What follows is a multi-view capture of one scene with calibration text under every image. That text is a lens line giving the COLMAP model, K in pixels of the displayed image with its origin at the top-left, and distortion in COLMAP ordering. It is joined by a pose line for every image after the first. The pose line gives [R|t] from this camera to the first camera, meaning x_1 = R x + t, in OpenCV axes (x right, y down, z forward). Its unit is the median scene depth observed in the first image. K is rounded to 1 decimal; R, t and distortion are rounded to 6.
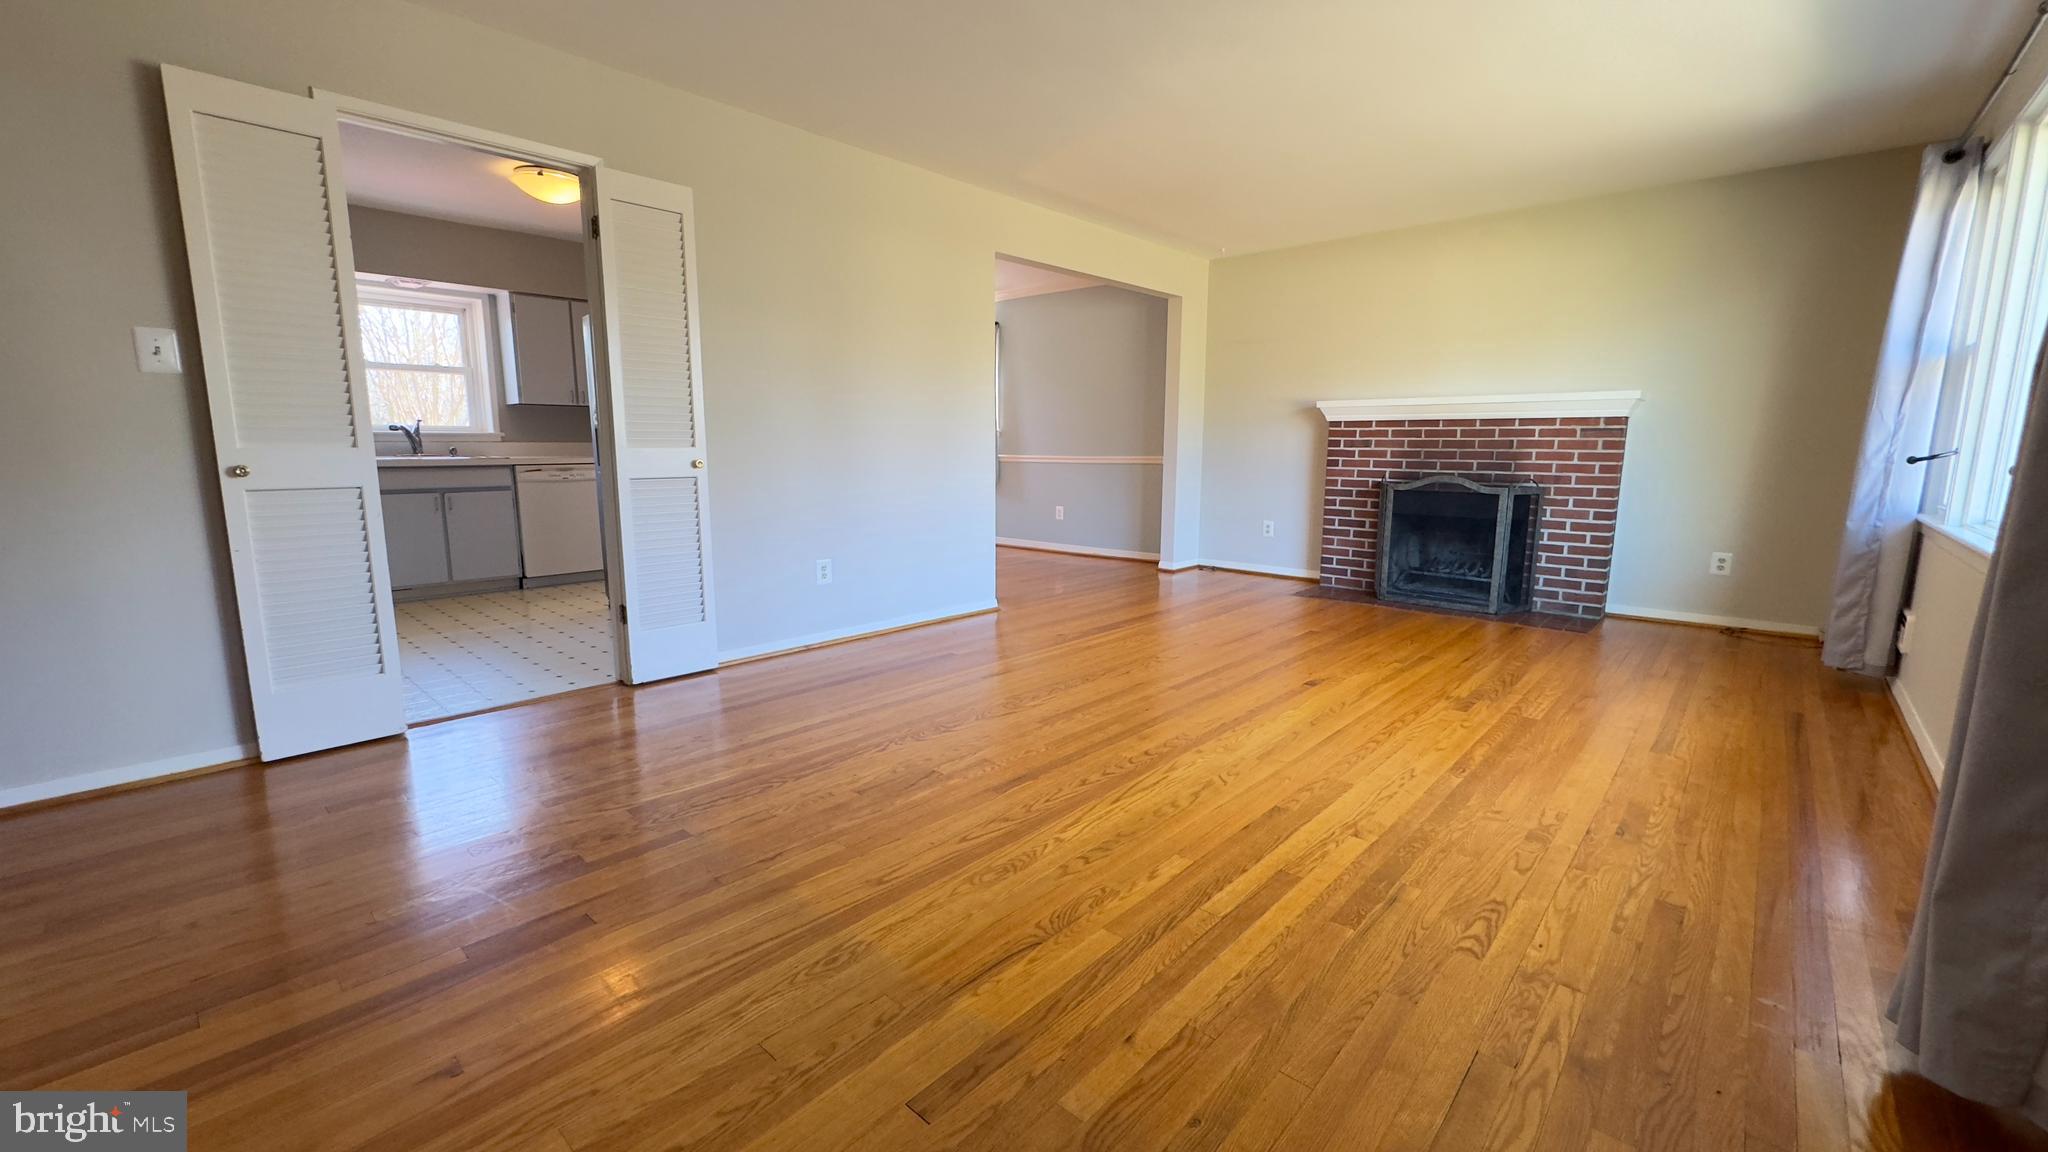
lens RADIAL K [[805.2, 0, 1024.0], [0, 805.2, 576.0], [0, 0, 1]] dist [0.001967, 0.000146]
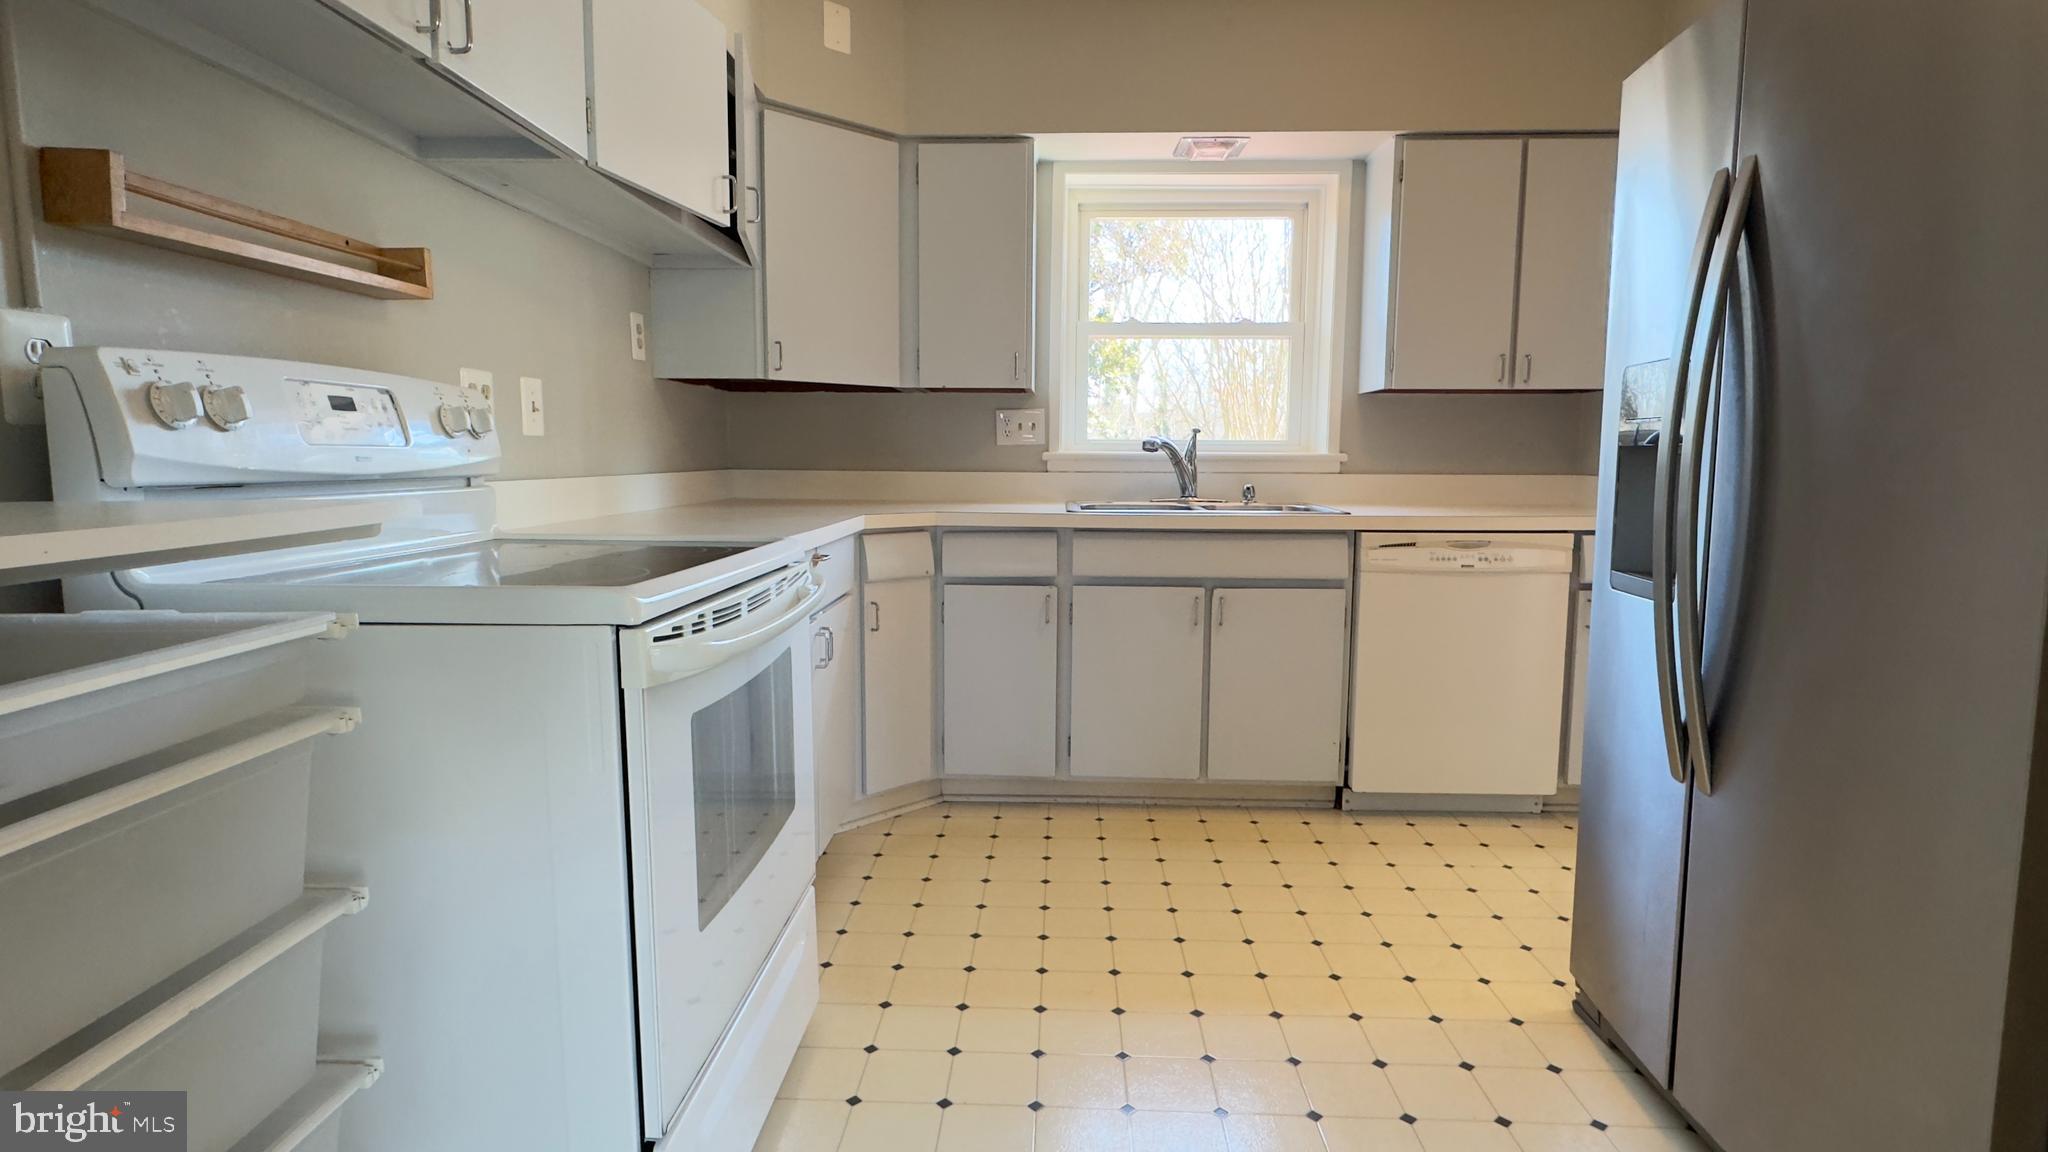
lens RADIAL K [[1033.0, 0, 1024.0], [0, 1033.0, 576.0], [0, 0, 1]] dist [-0.005378, -0.000456]
pose [[0.649741, 0.080423, -0.755889, -0.327296], [-0.123792, 0.992308, -0.000831, -0.089133], [0.750008, 0.094113, 0.654699, 0.503547]]
